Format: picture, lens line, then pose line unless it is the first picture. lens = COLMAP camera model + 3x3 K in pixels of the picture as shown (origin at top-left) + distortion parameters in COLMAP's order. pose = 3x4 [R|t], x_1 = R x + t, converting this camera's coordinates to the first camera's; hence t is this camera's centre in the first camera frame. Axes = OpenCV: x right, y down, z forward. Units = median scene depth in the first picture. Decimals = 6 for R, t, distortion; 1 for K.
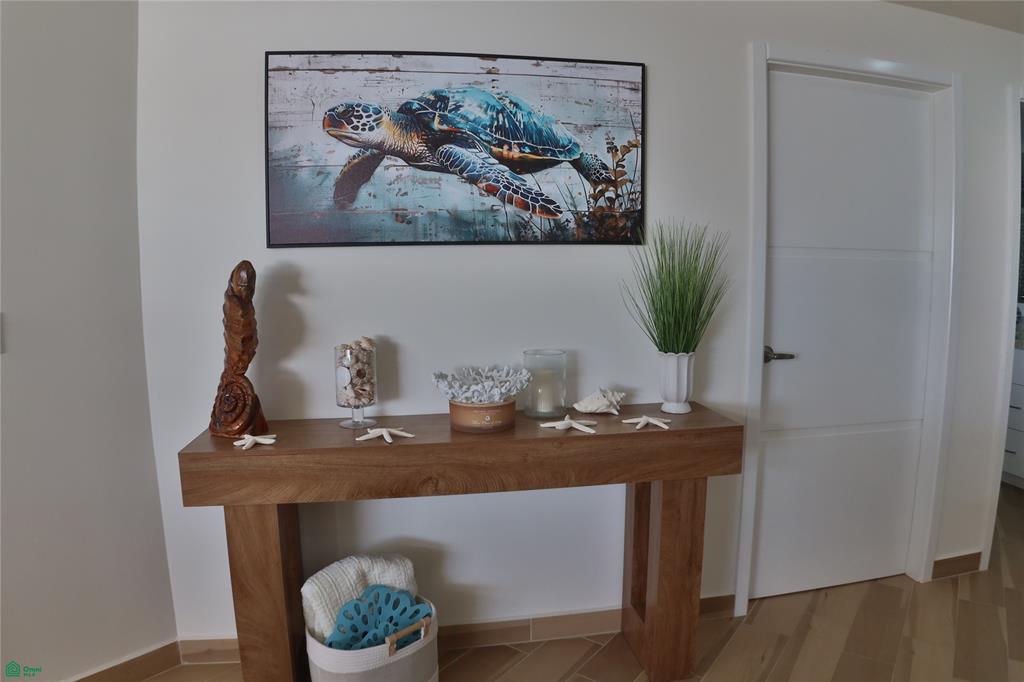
lens RADIAL K [[645.5, 0, 509.4], [0, 645.5, 343.0], [0, 0, 1]] dist [-0.158417, 0.020132]
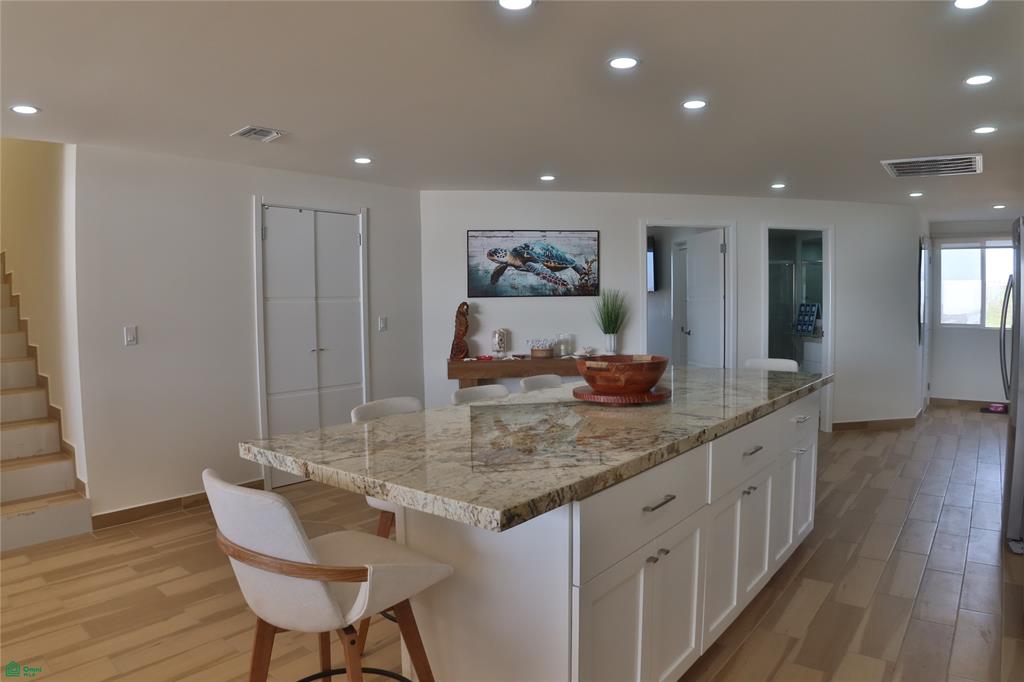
lens RADIAL K [[645.5, 0, 516.2], [0, 645.5, 336.4], [0, 0, 1]] dist [-0.158417, 0.020132]
pose [[0.999572, -0.002422, -0.029138, -0.071419], [0.000516, 0.997870, -0.065231, 0.217250], [0.029233, 0.065188, 0.997445, -1.908628]]
